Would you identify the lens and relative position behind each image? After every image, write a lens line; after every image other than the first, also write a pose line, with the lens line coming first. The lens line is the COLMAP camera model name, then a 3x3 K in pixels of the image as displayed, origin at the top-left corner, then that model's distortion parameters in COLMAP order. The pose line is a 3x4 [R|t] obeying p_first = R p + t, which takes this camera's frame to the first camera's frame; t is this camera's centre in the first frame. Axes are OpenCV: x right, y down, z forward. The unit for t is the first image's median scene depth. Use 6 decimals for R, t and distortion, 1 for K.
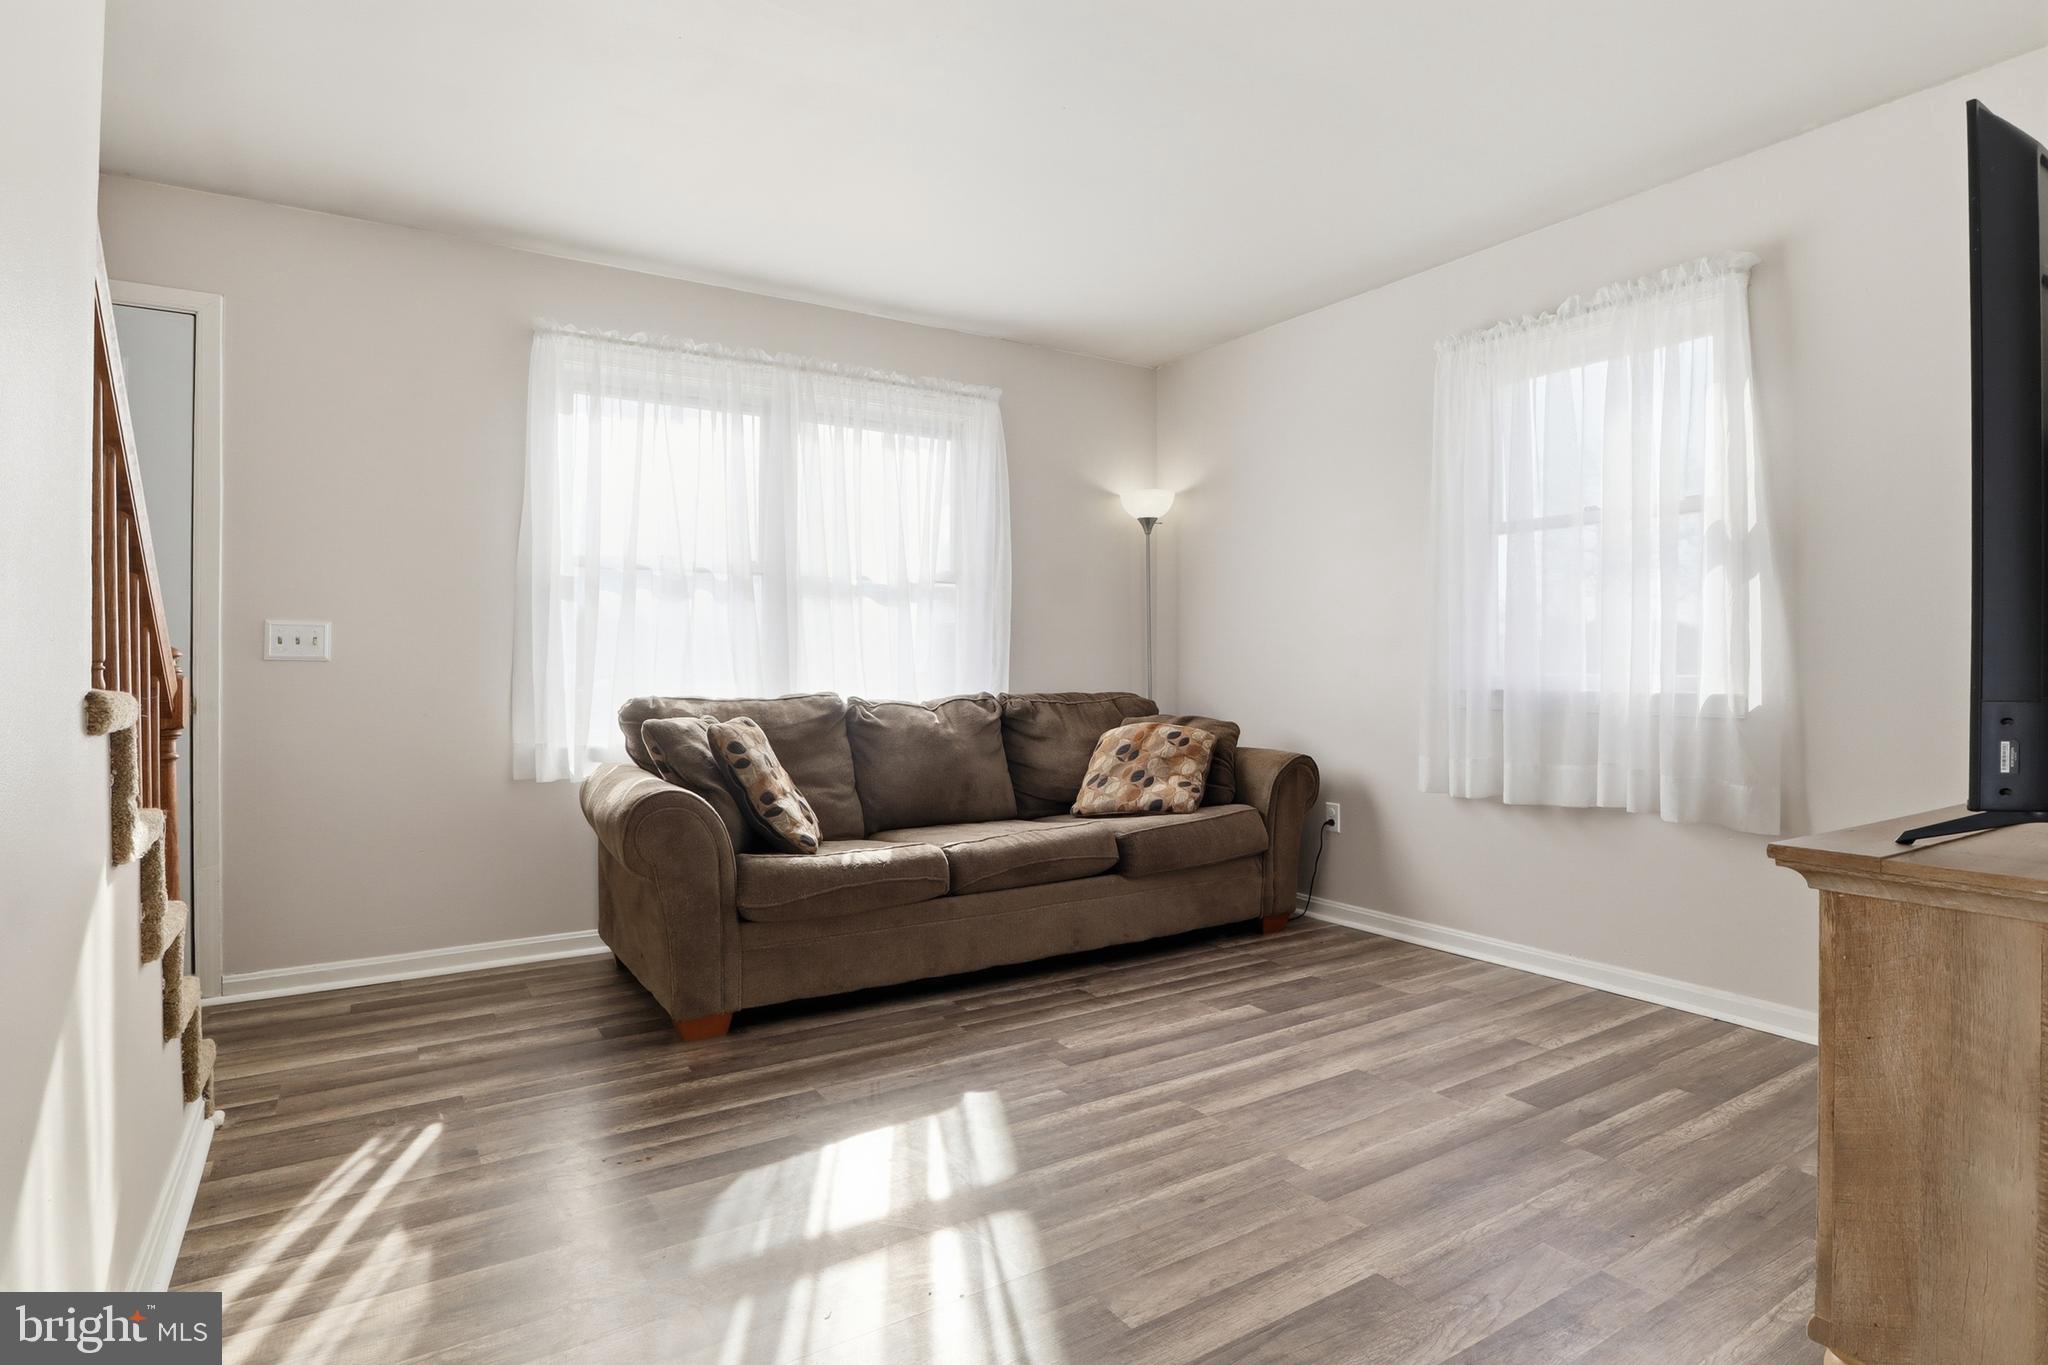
lens RADIAL K [[1063.9, 0, 1027.4], [0, 1063.9, 628.2], [0, 0, 1]] dist [-0.033217, 0.002220]
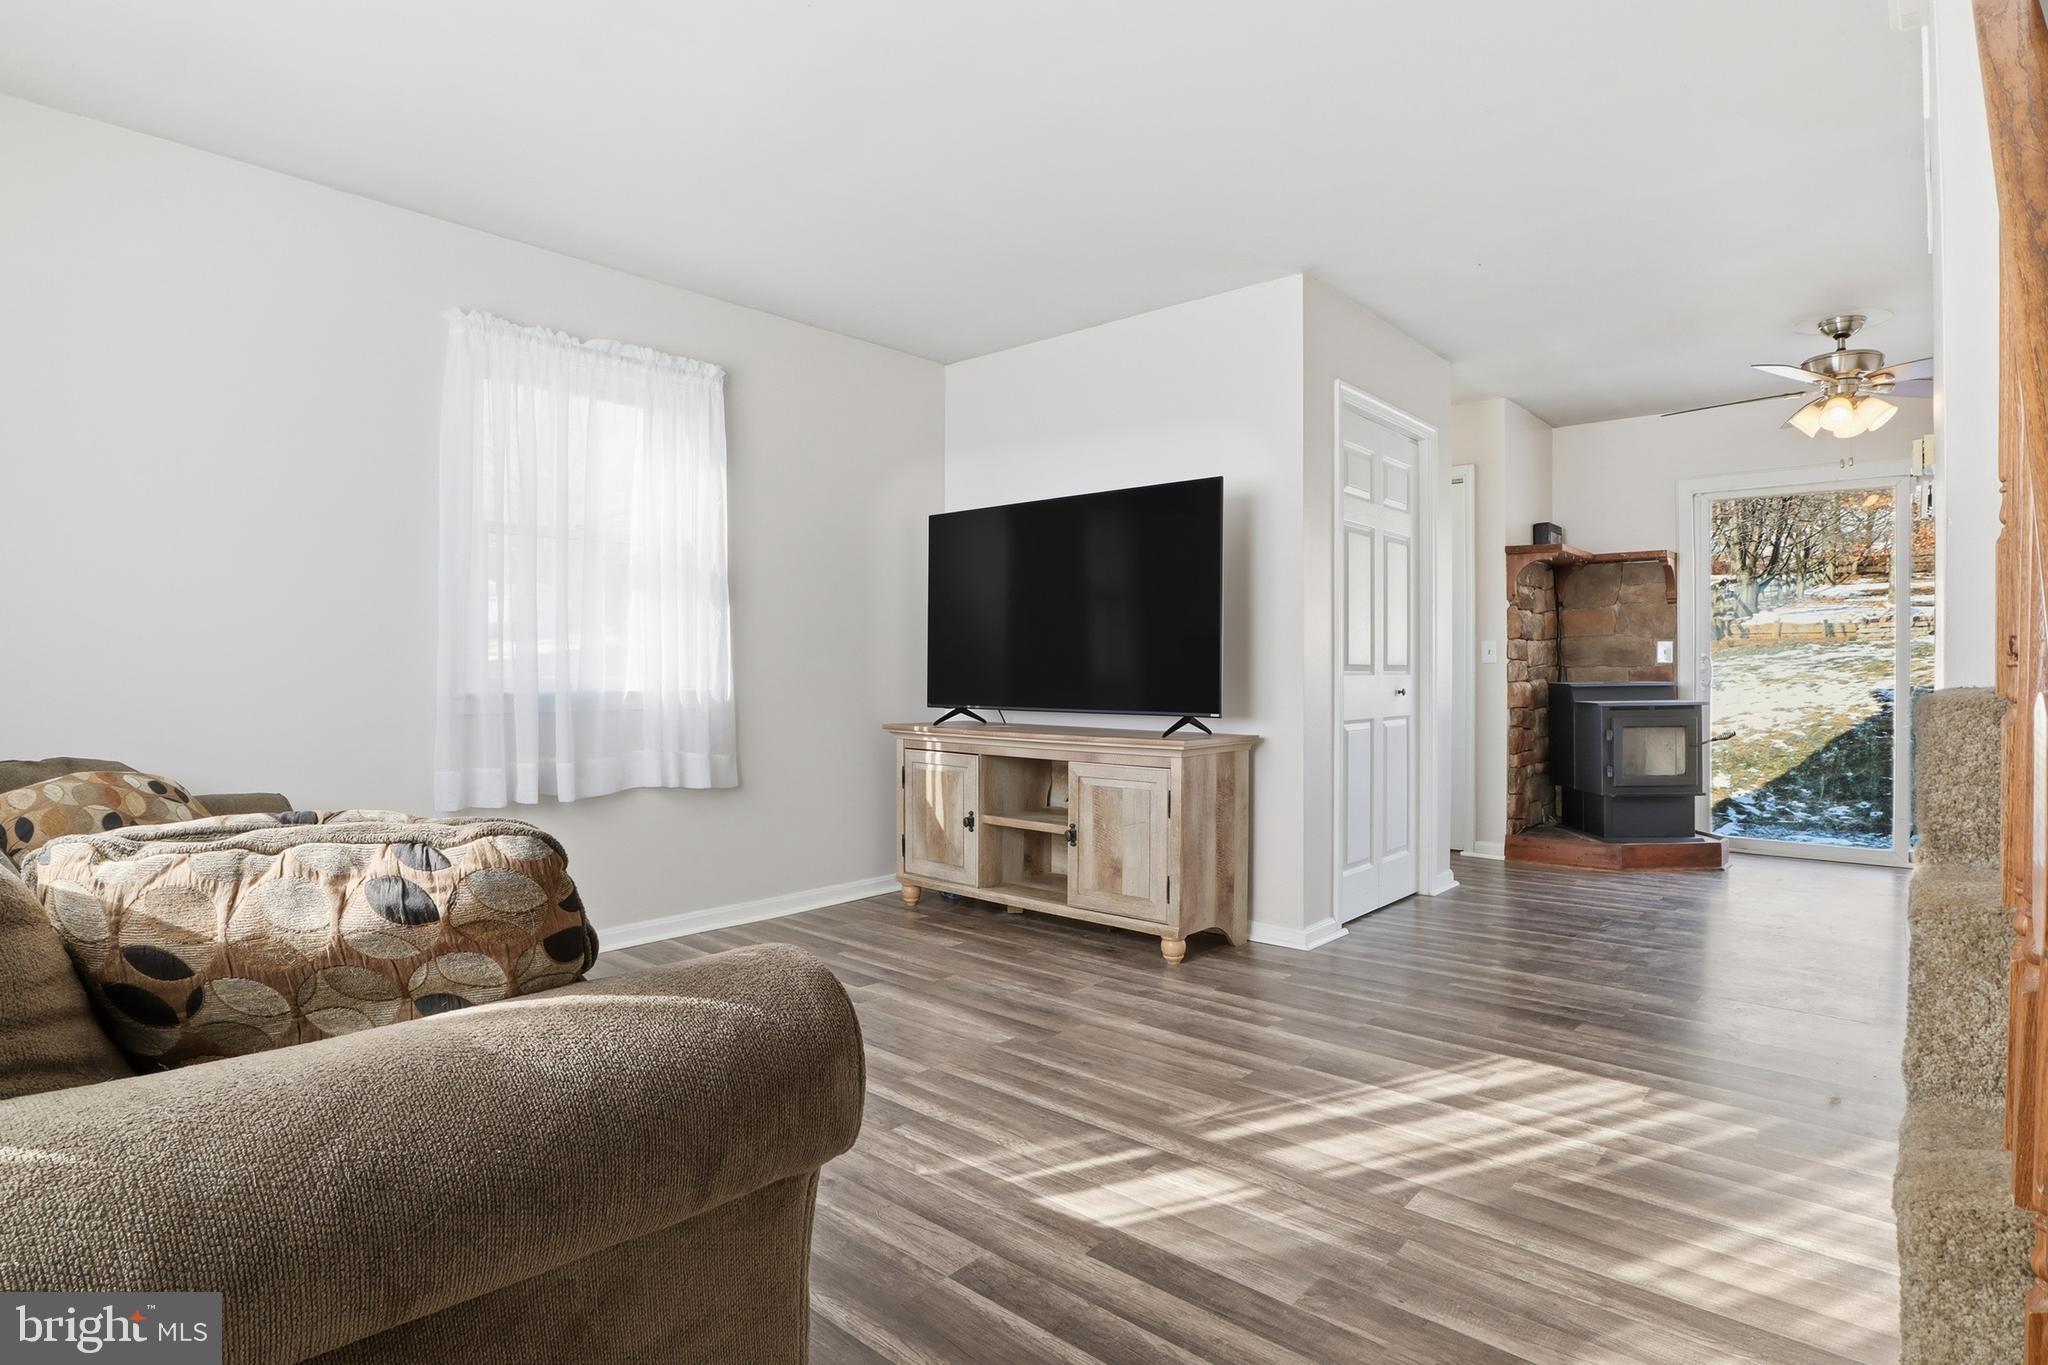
lens RADIAL K [[1046.7, 0, 1019.0], [0, 1046.7, 676.7], [0, 0, 1]] dist [-0.047783, 0.013309]
pose [[-0.265061, -0.007096, 0.964205, -0.729272], [-0.031854, 0.999492, -0.001401, 0.034704], [-0.963705, -0.031086, -0.265153, 0.965036]]
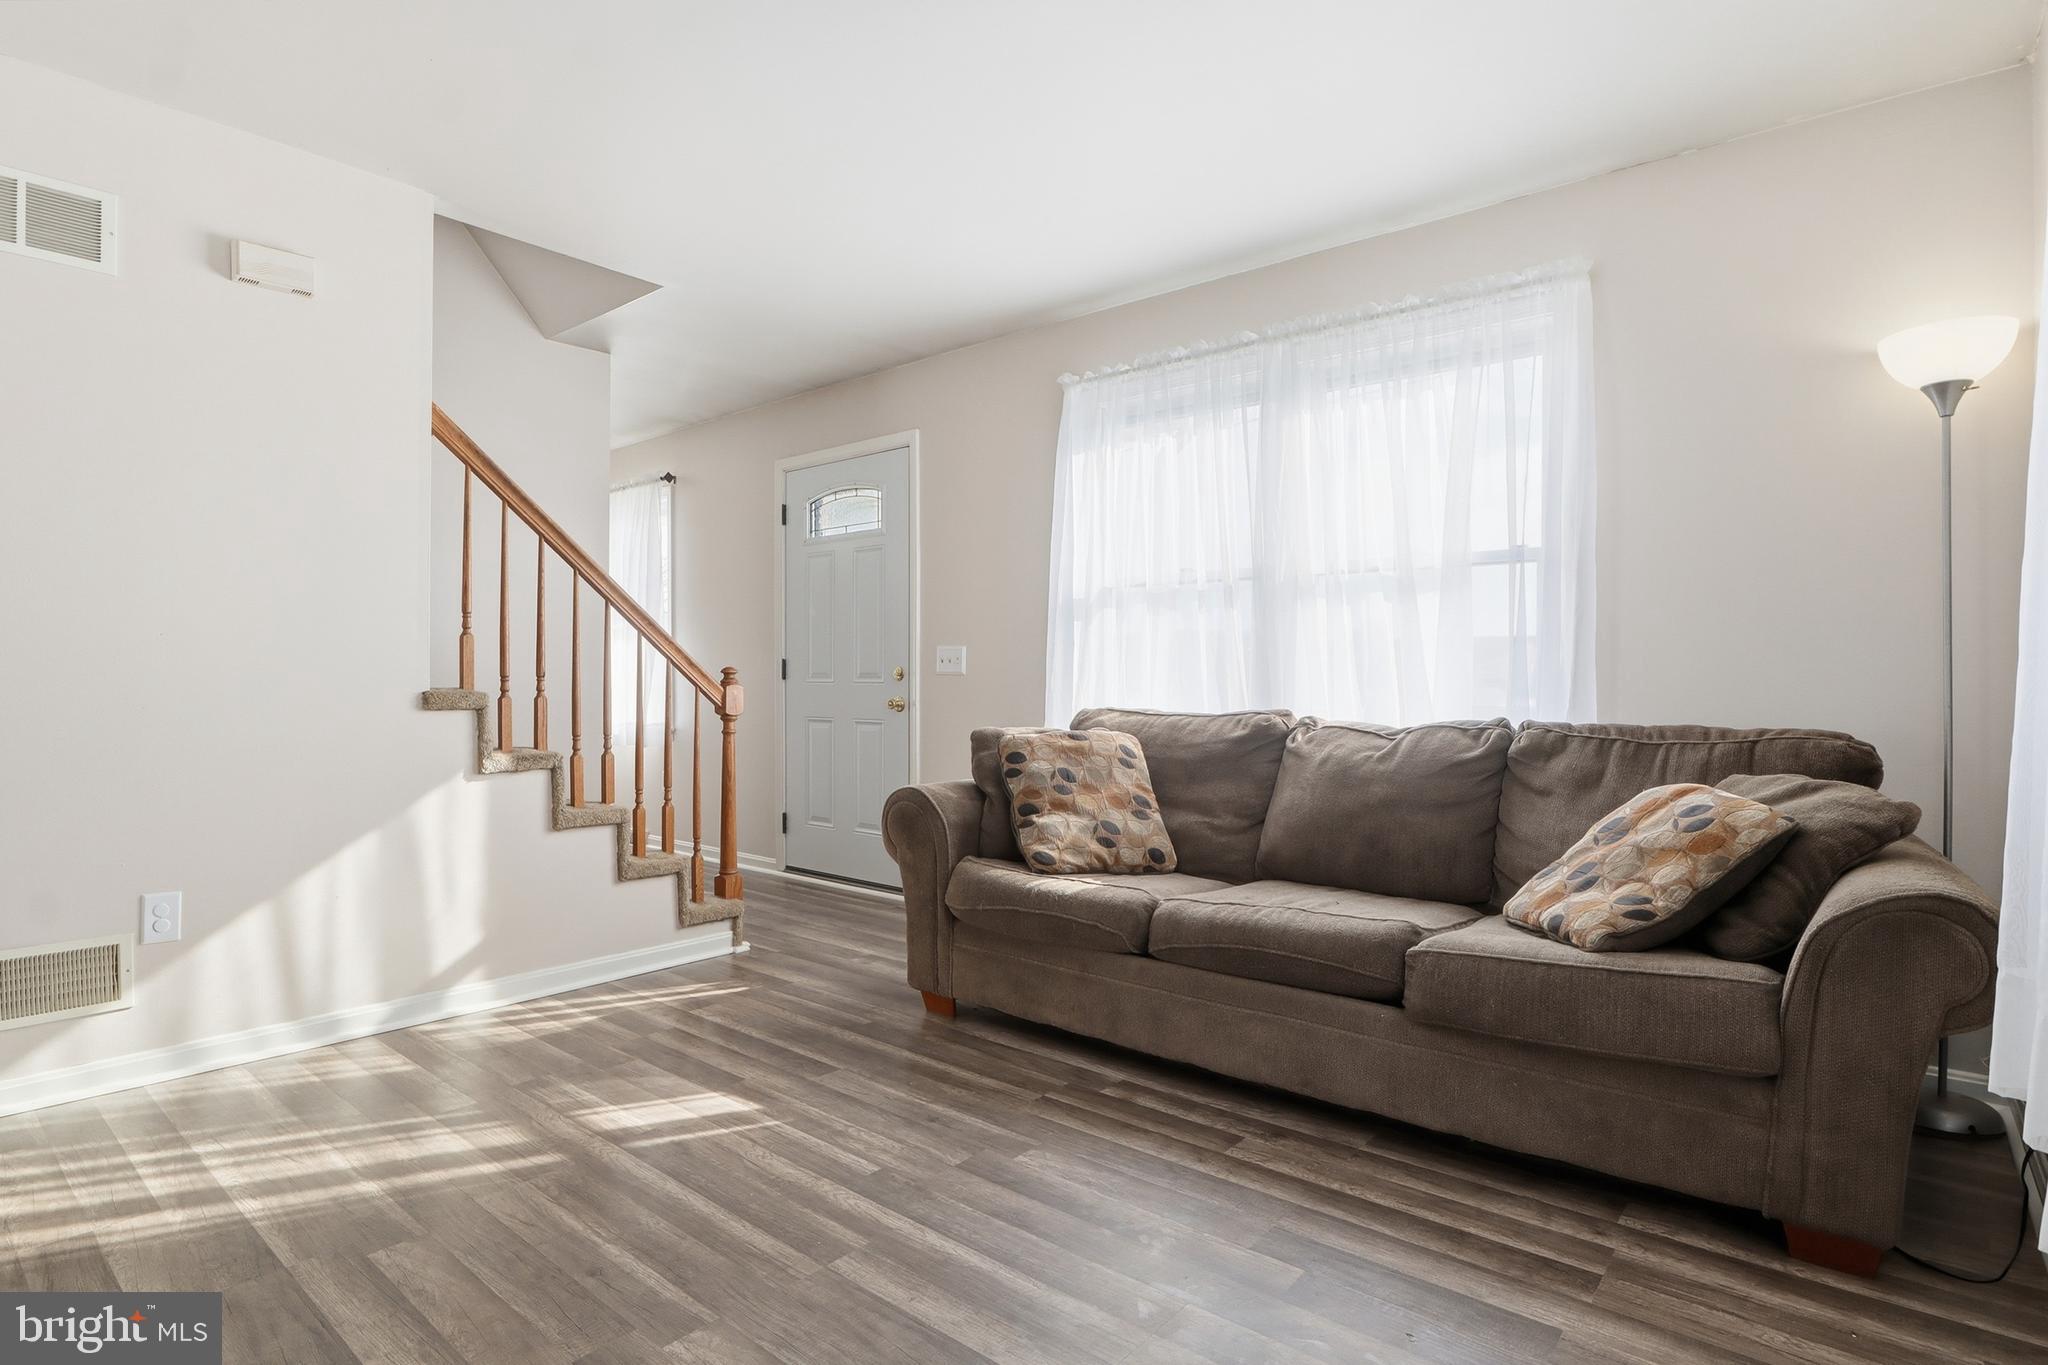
lens RADIAL K [[1046.7, 0, 1019.0], [0, 1046.7, 676.7], [0, 0, 1]] dist [-0.047783, 0.013309]
pose [[0.292036, -0.000331, -0.956407, 0.734913], [0.030790, 0.999485, 0.009056, 0.025547], [0.955912, -0.032092, 0.291895, 0.736749]]
